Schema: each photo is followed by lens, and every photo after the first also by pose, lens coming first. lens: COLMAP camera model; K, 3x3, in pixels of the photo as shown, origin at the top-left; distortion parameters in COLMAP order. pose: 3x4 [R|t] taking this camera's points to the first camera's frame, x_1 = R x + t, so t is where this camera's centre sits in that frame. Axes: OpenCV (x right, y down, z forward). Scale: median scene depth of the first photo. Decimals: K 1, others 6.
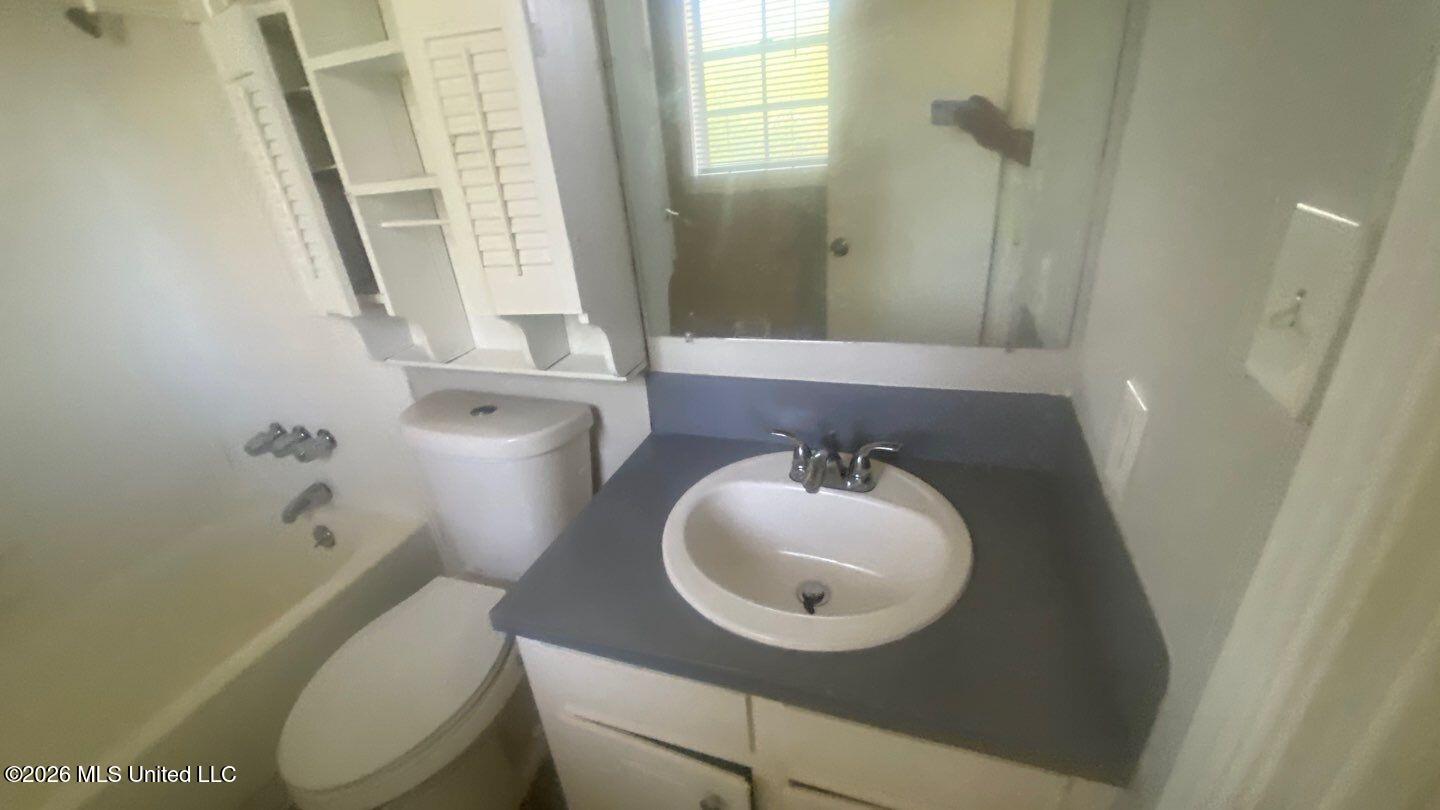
lens RADIAL K [[573.0, 0, 716.8], [0, 573.0, 403.4], [0, 0, 1]] dist [0.003487, -0.010347]
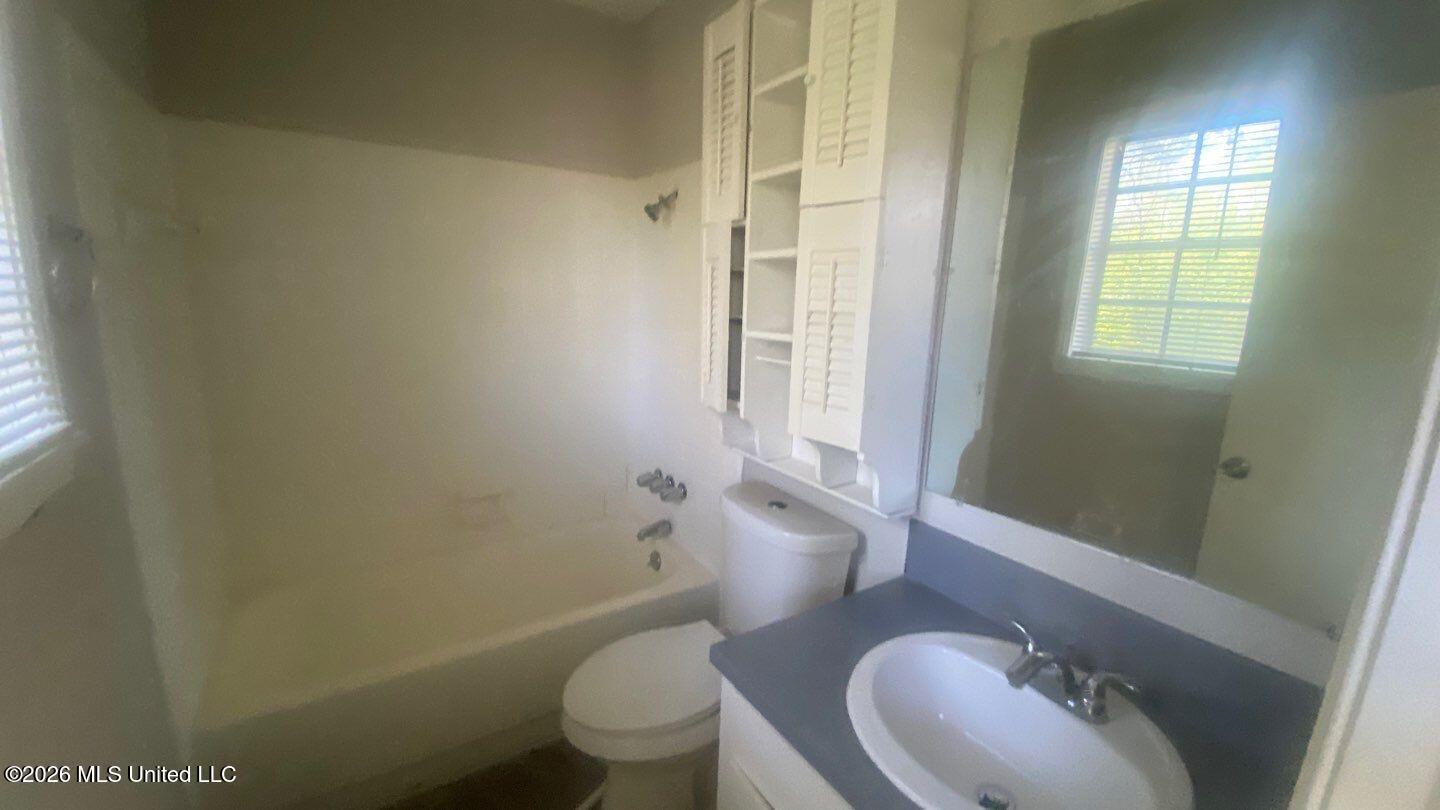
lens RADIAL K [[573.0, 0, 716.8], [0, 573.0, 403.4], [0, 0, 1]] dist [0.003487, -0.010347]
pose [[0.781389, 0.221501, -0.583411, 0.182780], [-0.350266, 0.929407, -0.116263, -0.001837], [0.516474, 0.295195, 0.803812, -0.157234]]
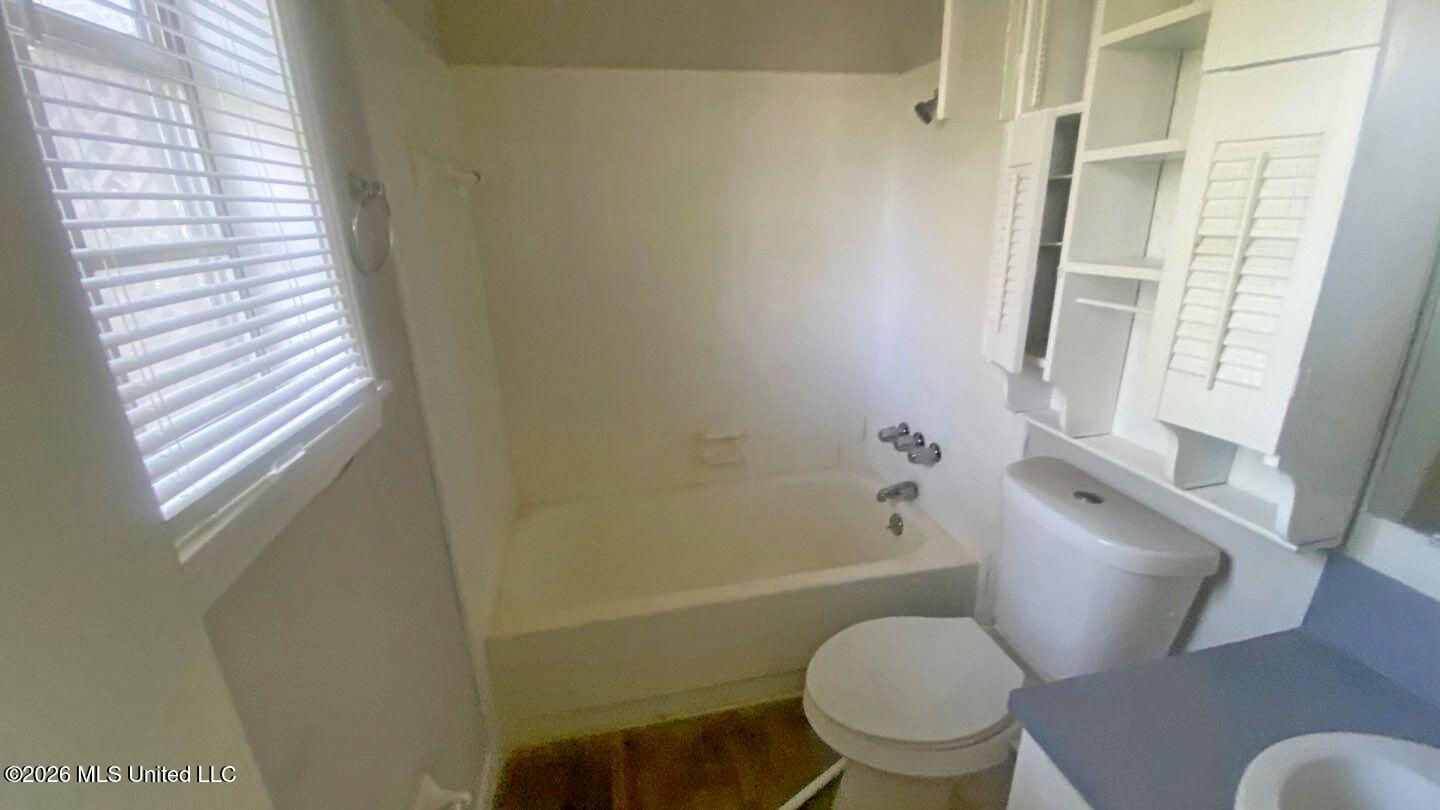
lens RADIAL K [[582.7, 0, 706.1], [0, 582.7, 404.3], [0, 0, 1]] dist [0.001926, -0.011500]
pose [[0.499481, 0.338107, -0.797623, -0.003869], [-0.389184, 0.910136, 0.142089, -0.019534], [0.773987, 0.239452, 0.586181, -0.106314]]
